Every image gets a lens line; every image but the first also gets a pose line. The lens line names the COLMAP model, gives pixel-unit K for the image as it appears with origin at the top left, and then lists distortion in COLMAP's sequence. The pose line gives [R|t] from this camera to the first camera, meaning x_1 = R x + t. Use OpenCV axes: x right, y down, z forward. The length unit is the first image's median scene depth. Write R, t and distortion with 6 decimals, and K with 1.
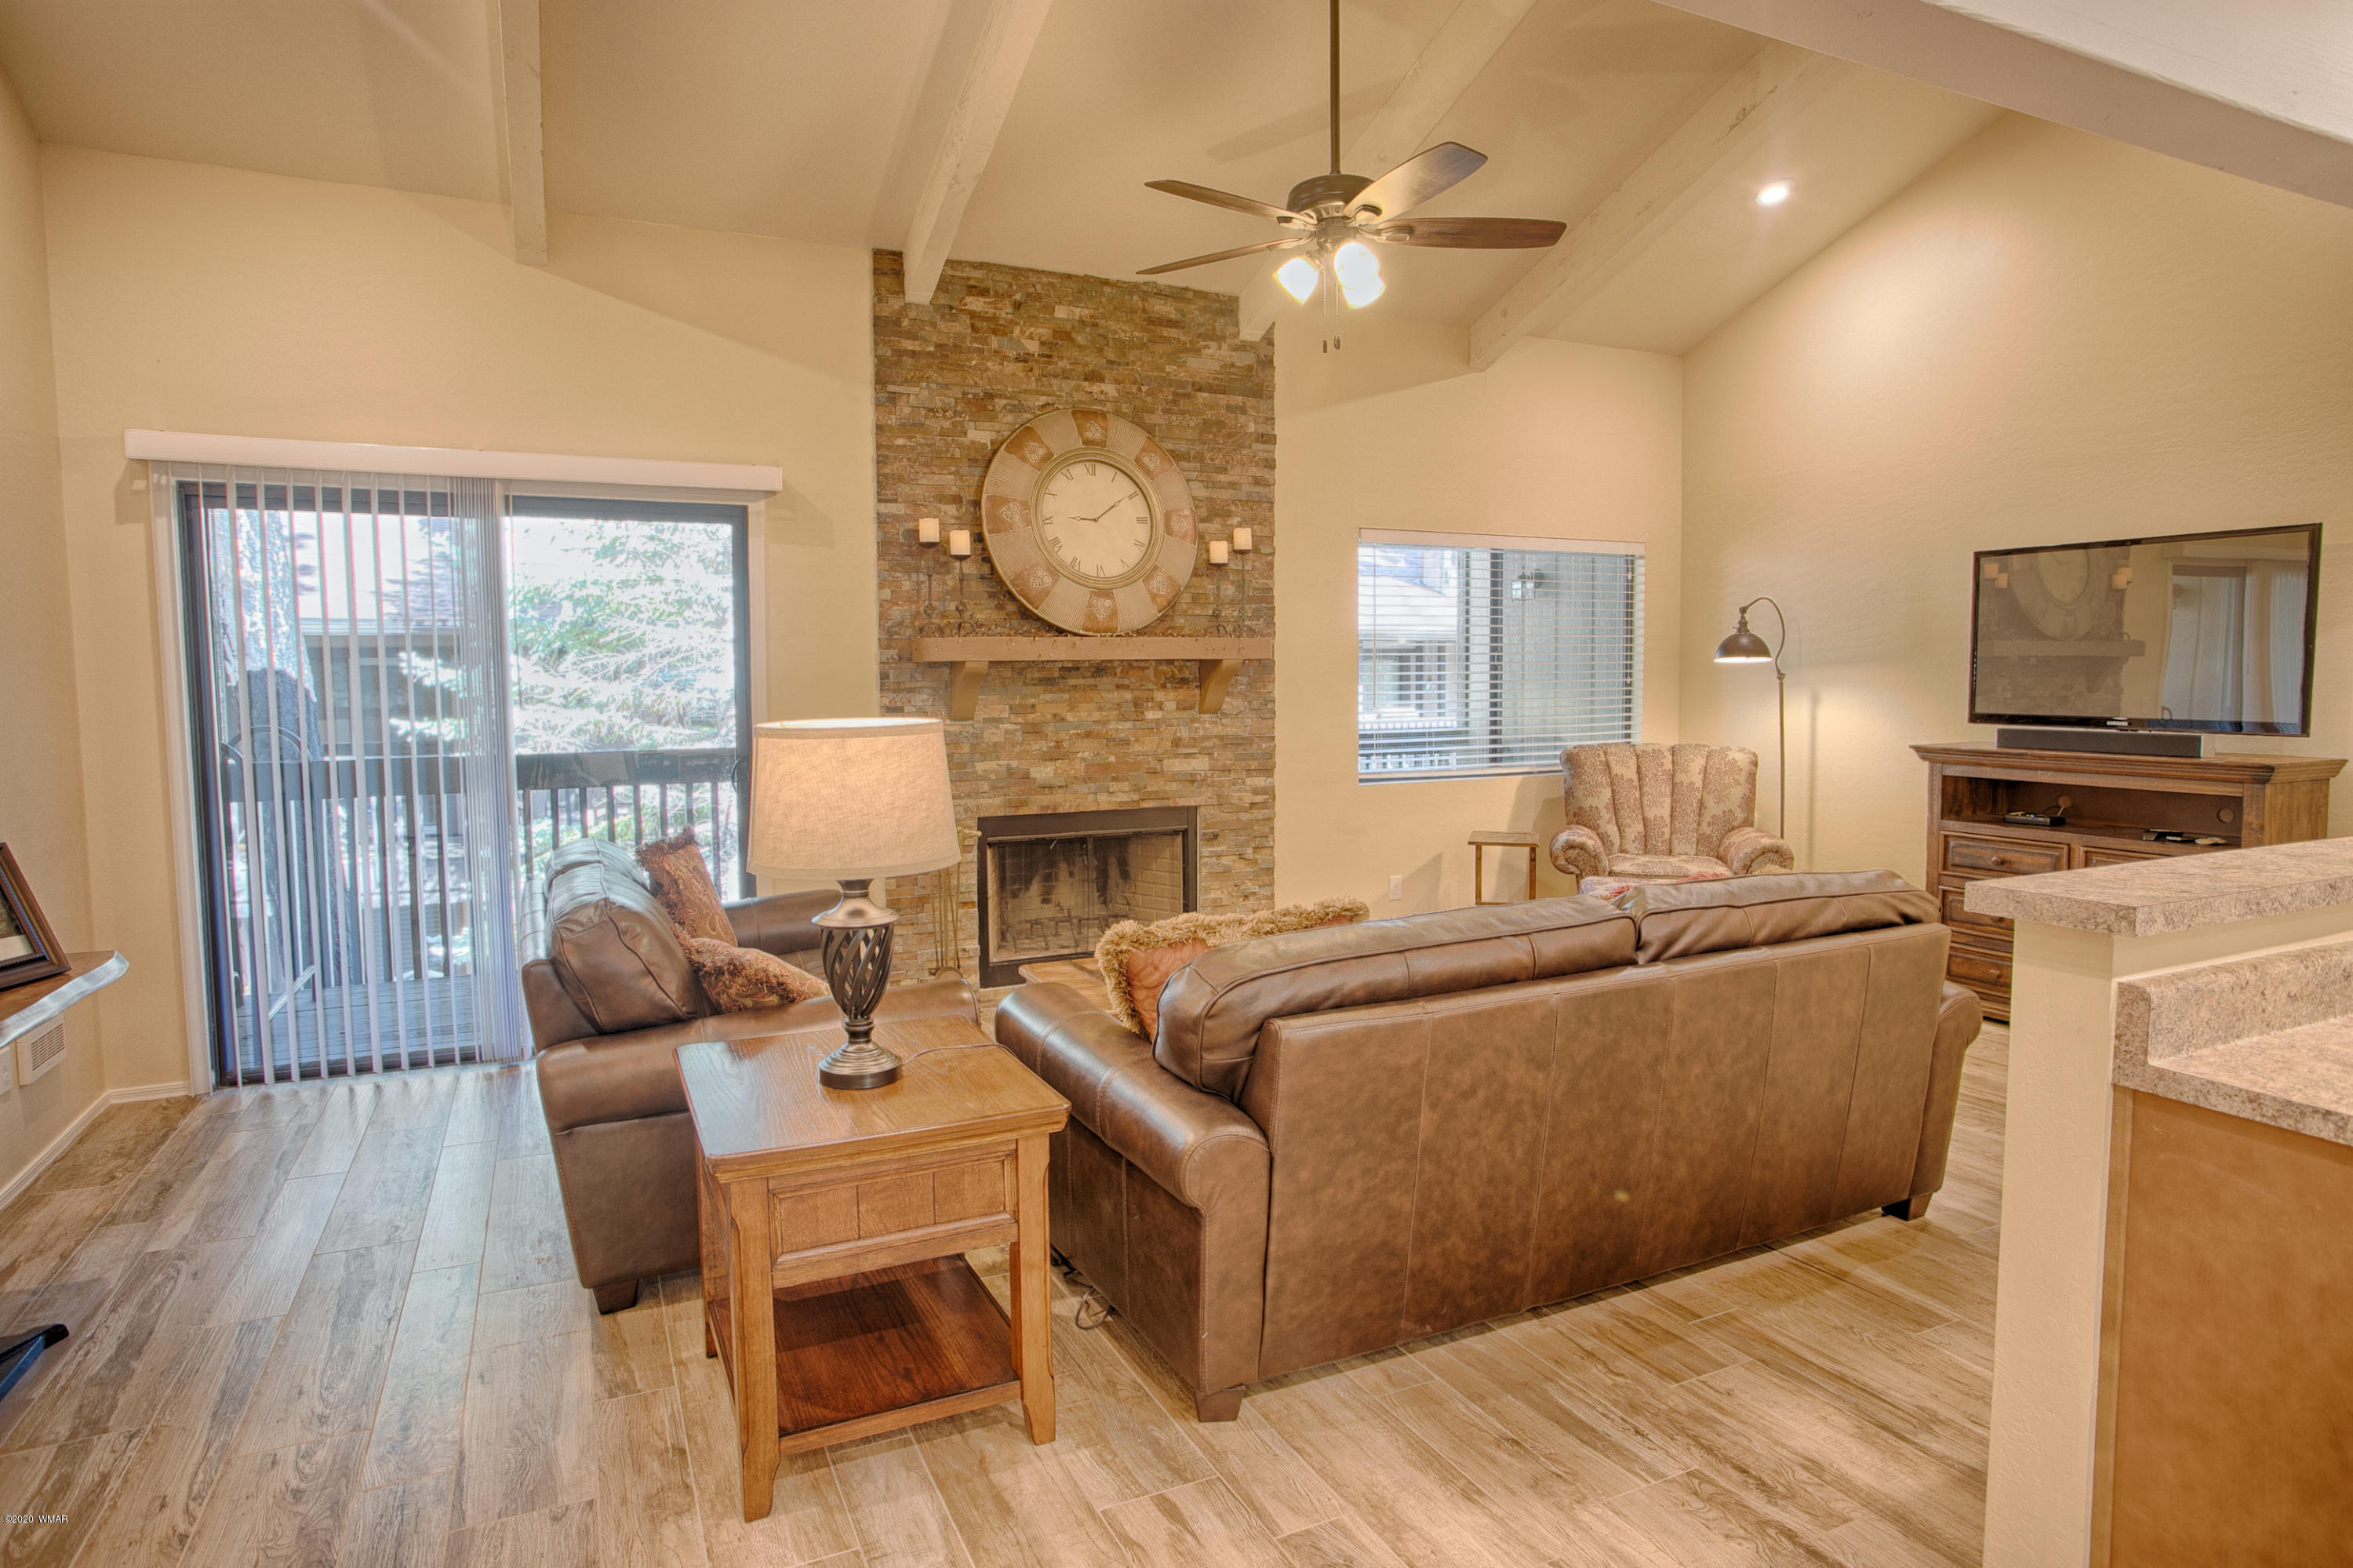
lens RADIAL K [[1331.3, 0, 1186.0], [0, 1331.3, 774.1], [0, 0, 1]] dist [-0.090364, 0.056399]
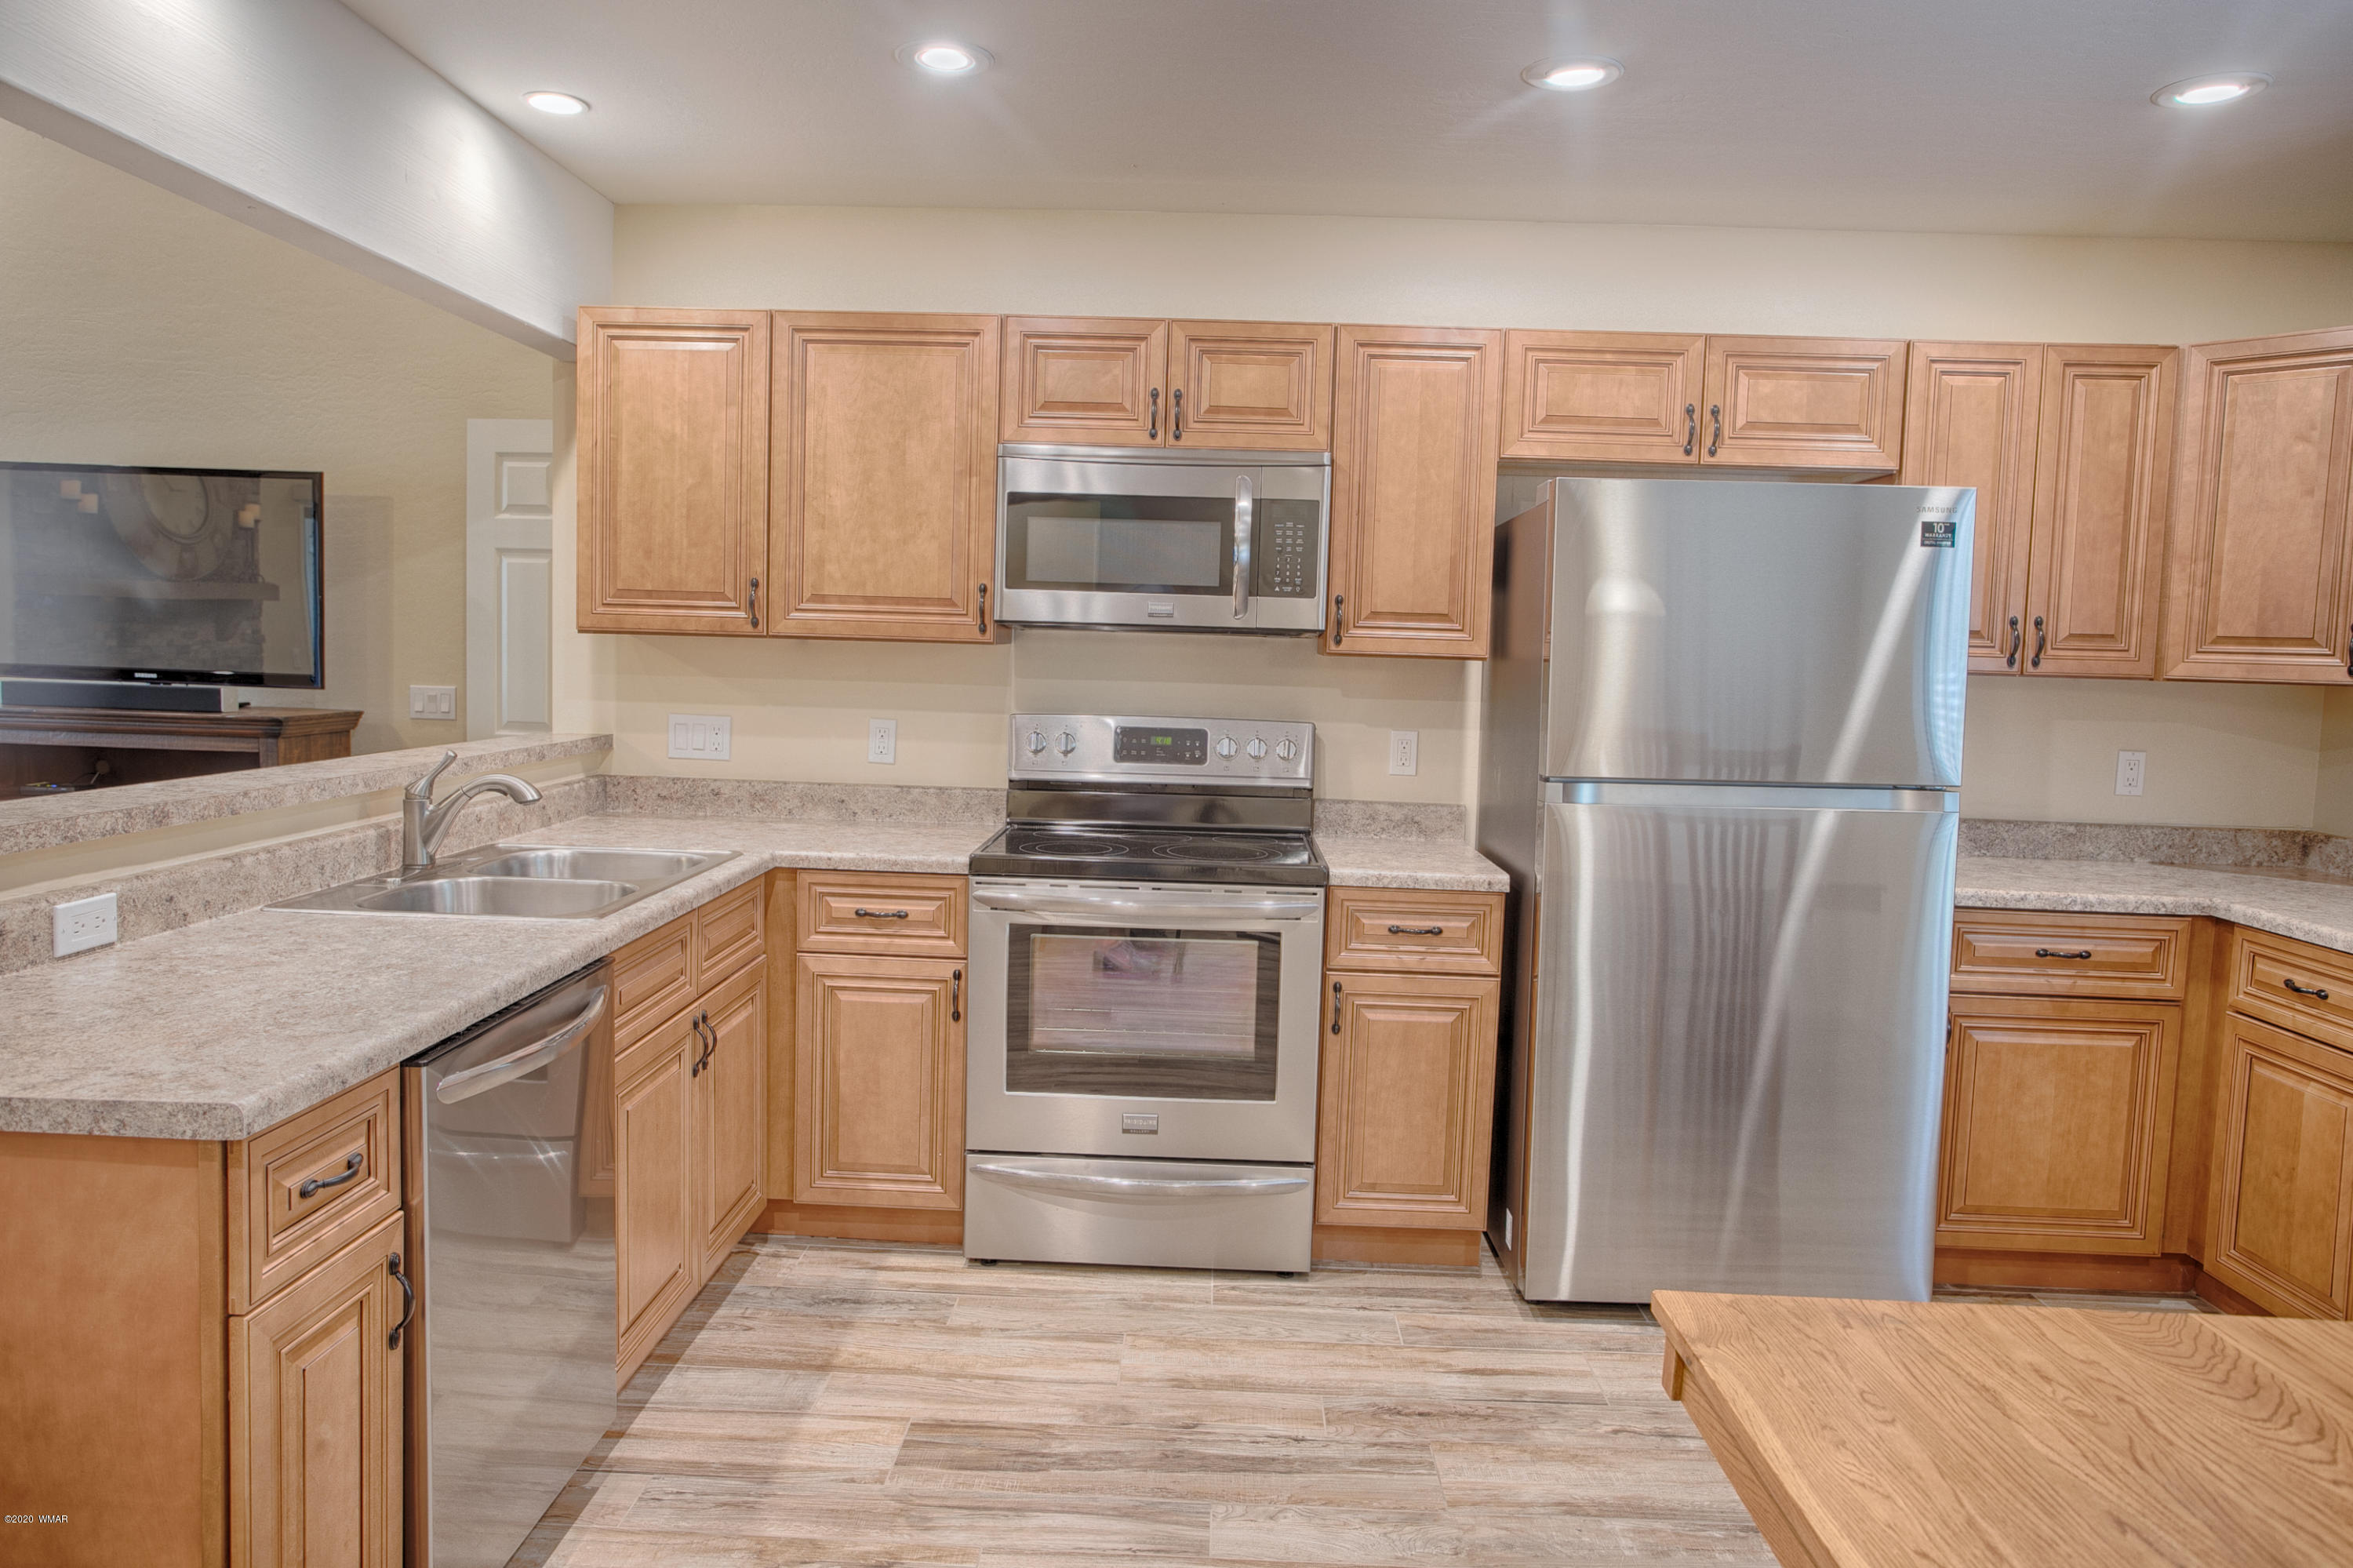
lens RADIAL K [[1564.5, 0, 1182.4], [0, 1564.5, 774.5], [0, 0, 1]] dist [-0.059344, 0.069639]
pose [[0.447328, -0.053567, 0.892764, 0.086915], [0.033651, 0.998506, 0.043051, 0.006009], [-0.893736, 0.010785, 0.448463, -0.089402]]
